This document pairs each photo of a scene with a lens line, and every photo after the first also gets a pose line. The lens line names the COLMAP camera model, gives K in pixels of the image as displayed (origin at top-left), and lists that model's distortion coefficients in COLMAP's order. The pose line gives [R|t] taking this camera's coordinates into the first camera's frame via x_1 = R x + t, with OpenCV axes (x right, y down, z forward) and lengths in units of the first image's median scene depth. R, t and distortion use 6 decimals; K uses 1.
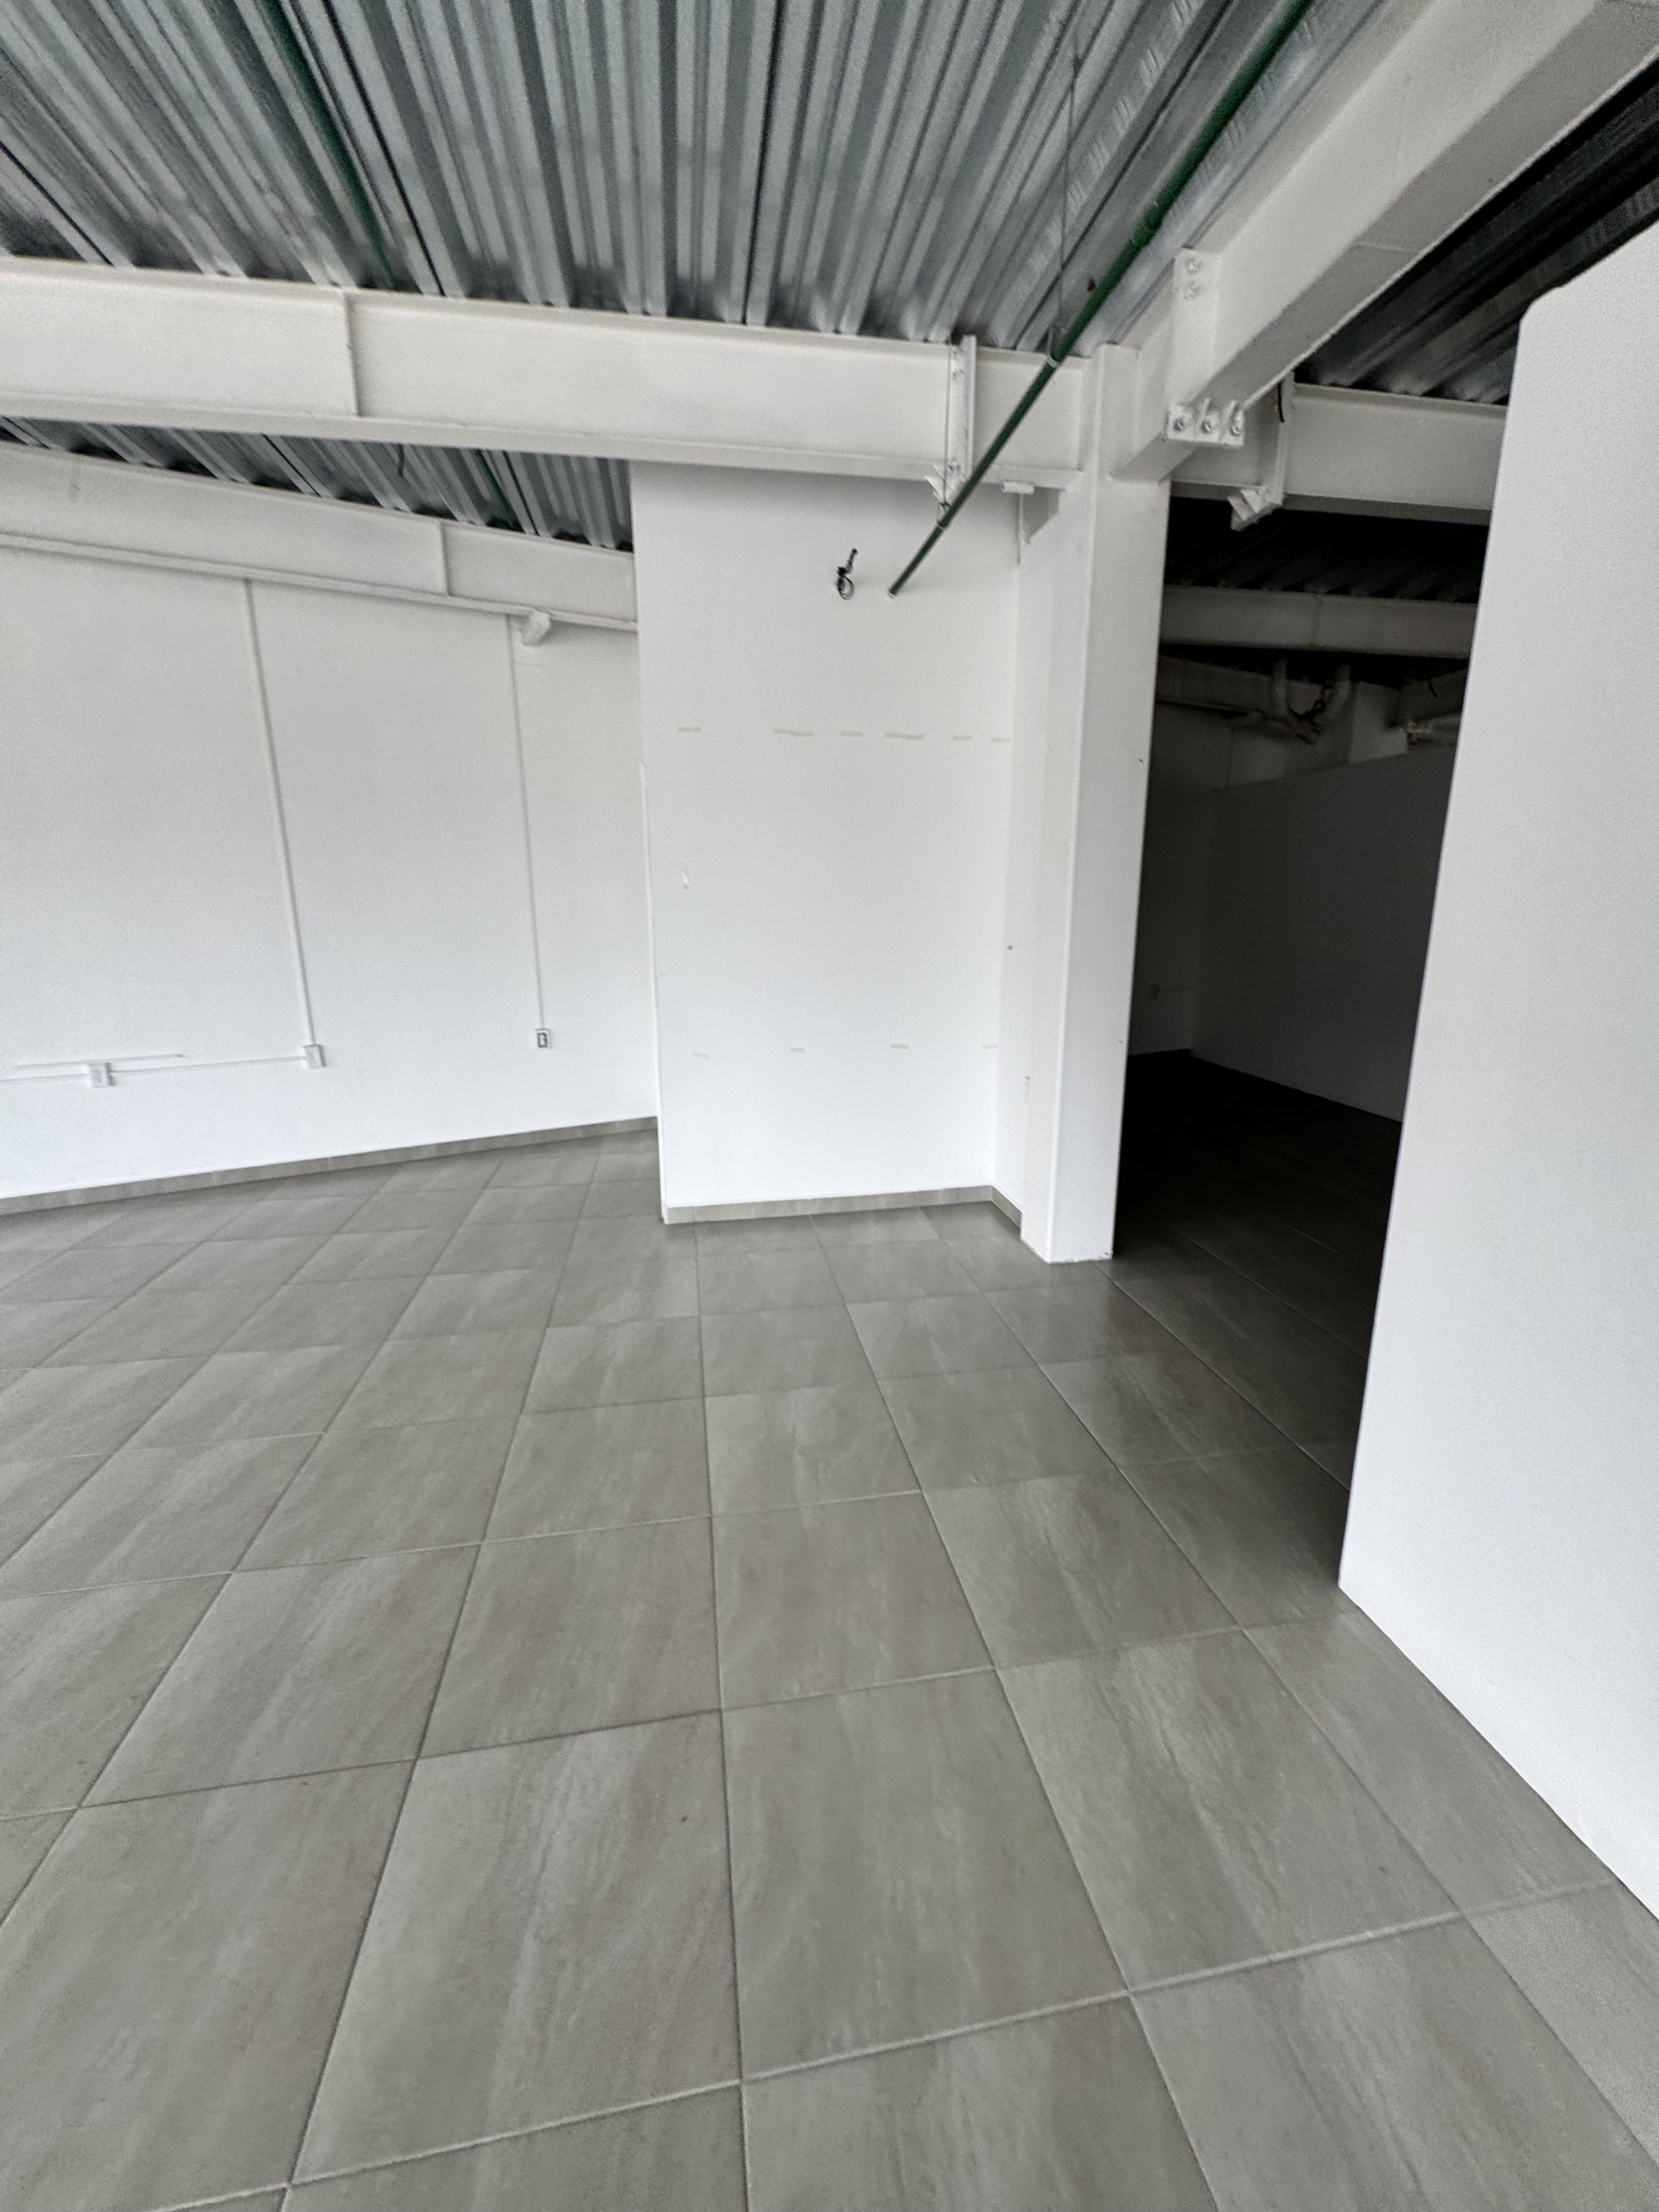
lens RADIAL K [[883.3, 0, 839.9], [0, 883.3, 1098.8], [0, 0, 1]] dist [-0.002198, -0.000119]
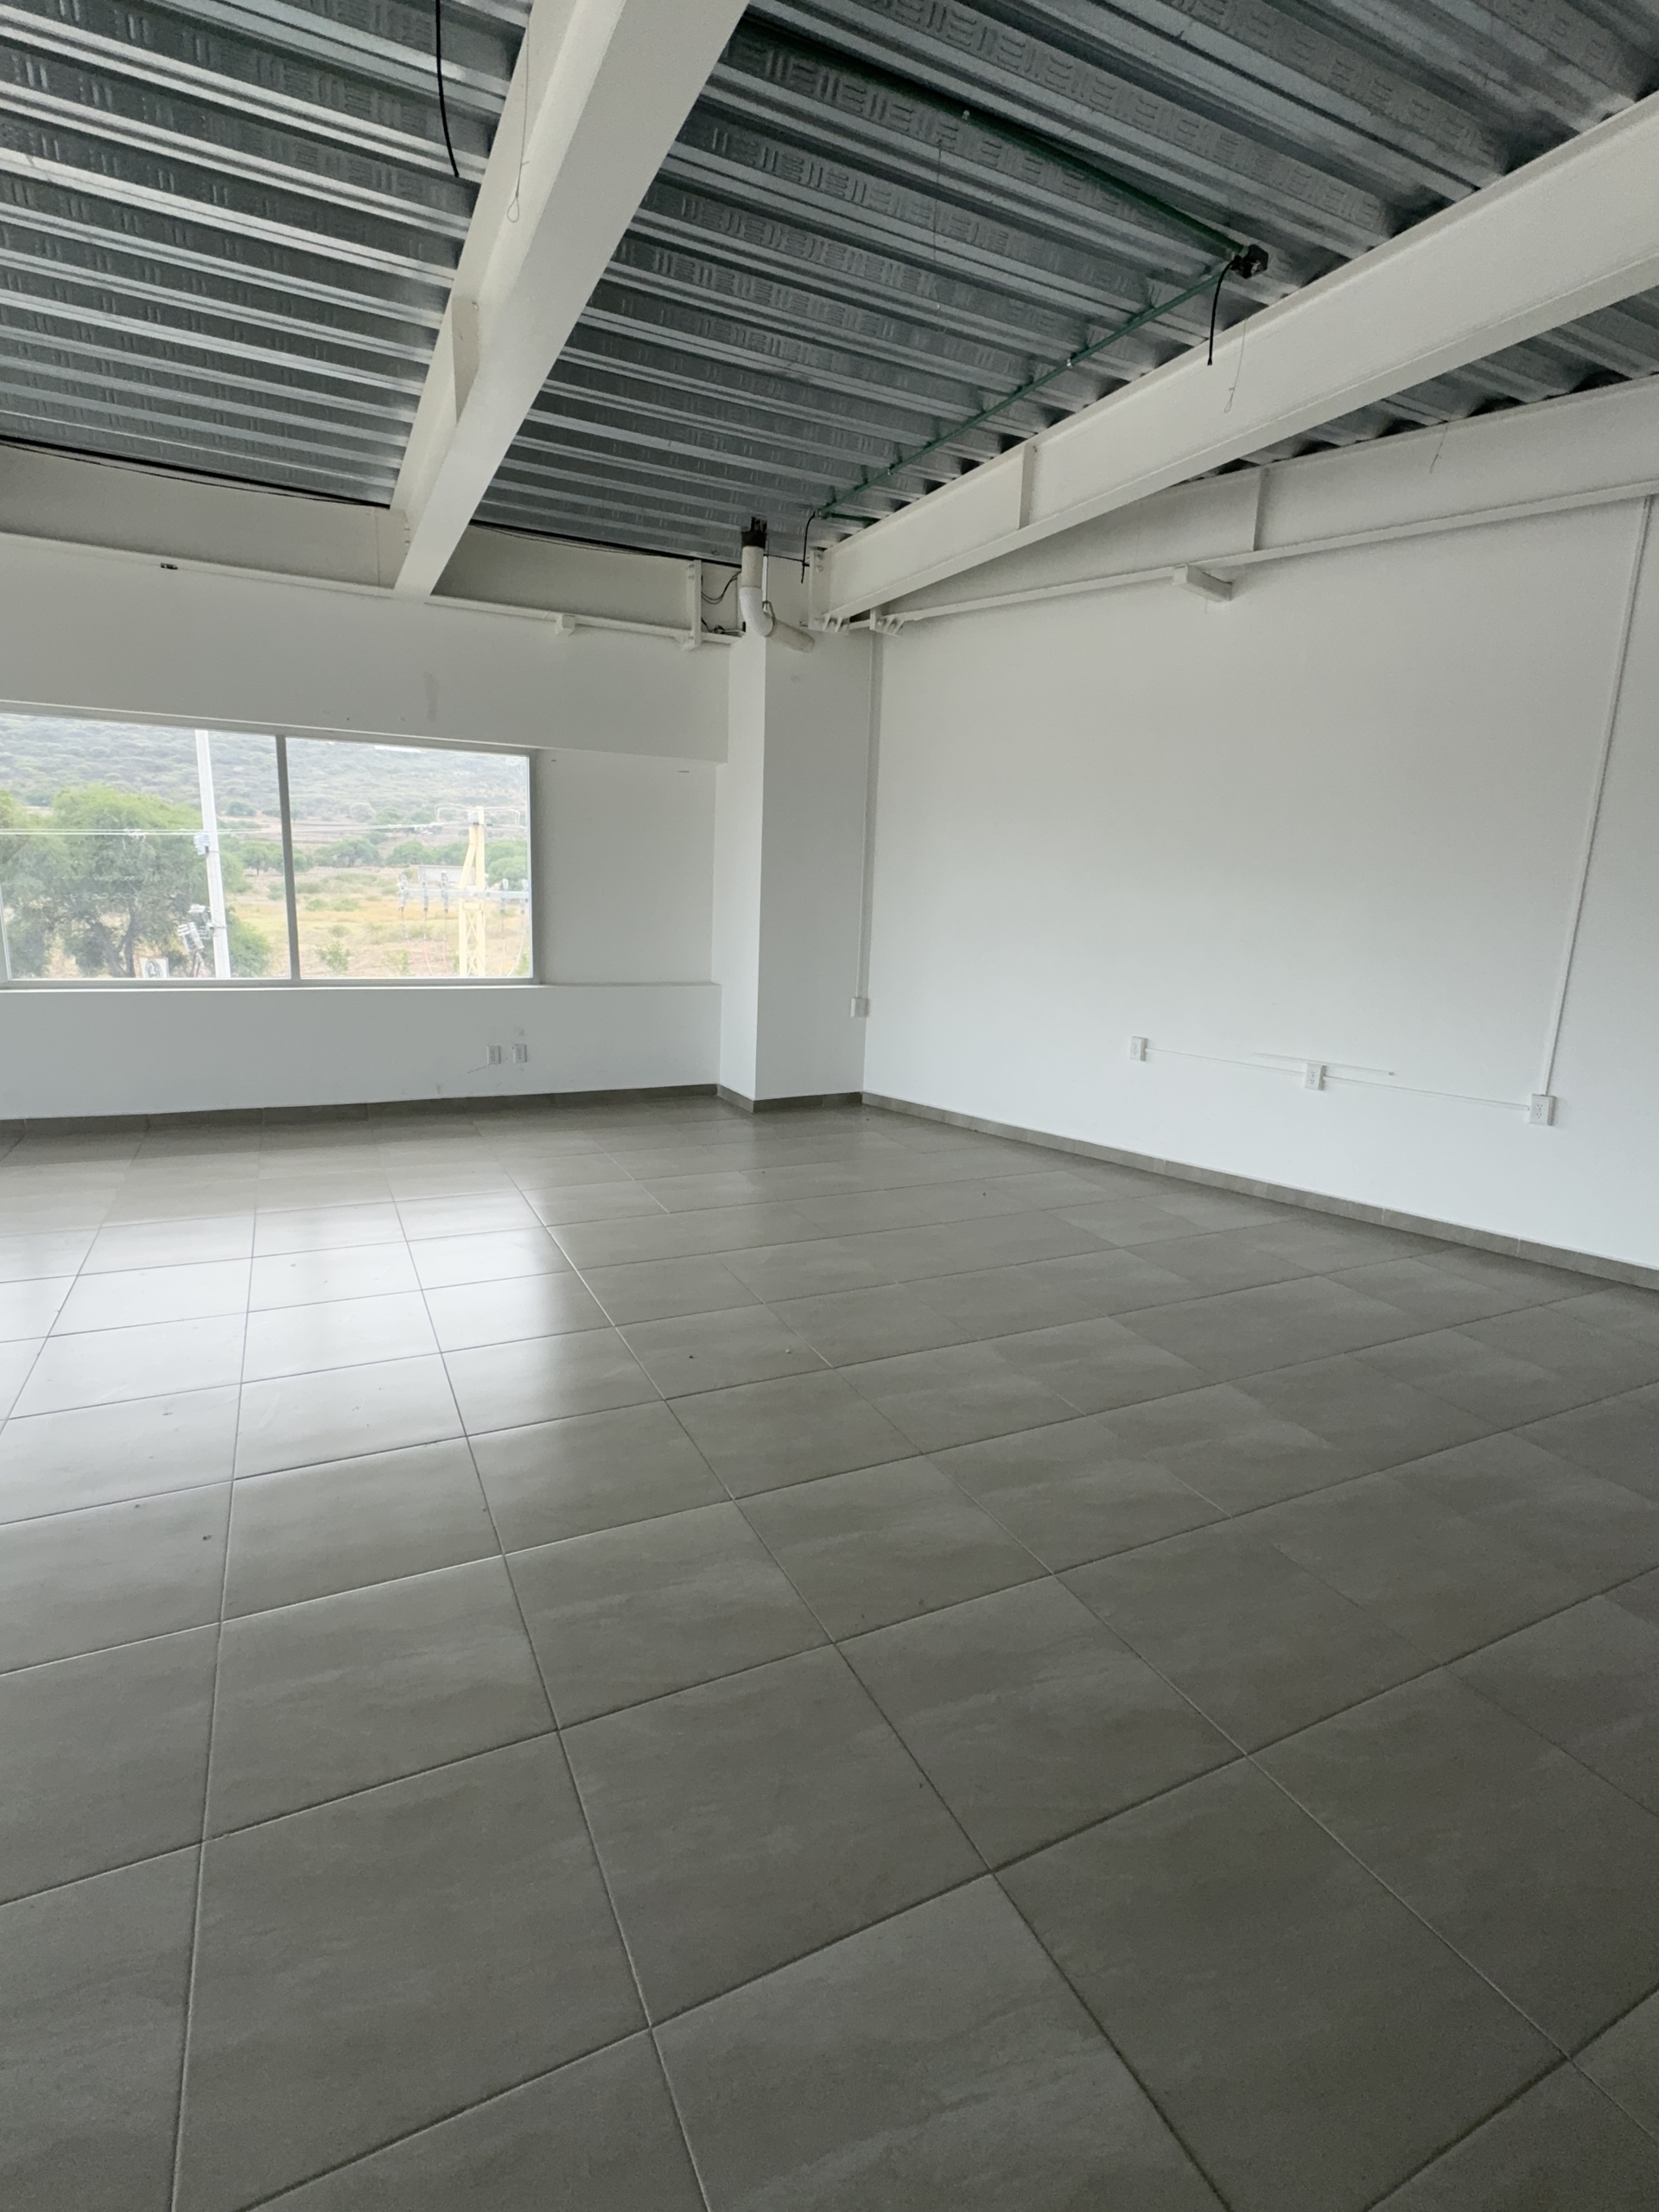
lens RADIAL K [[1073.1, 0, 831.9], [0, 1073.1, 1092.8], [0, 0, 1]] dist [0.001777, -0.000395]
pose [[0.278715, 0.205085, -0.938221, 0.160641], [-0.255938, 0.957464, 0.133261, -0.042486], [0.925642, 0.202985, 0.319349, 0.192038]]
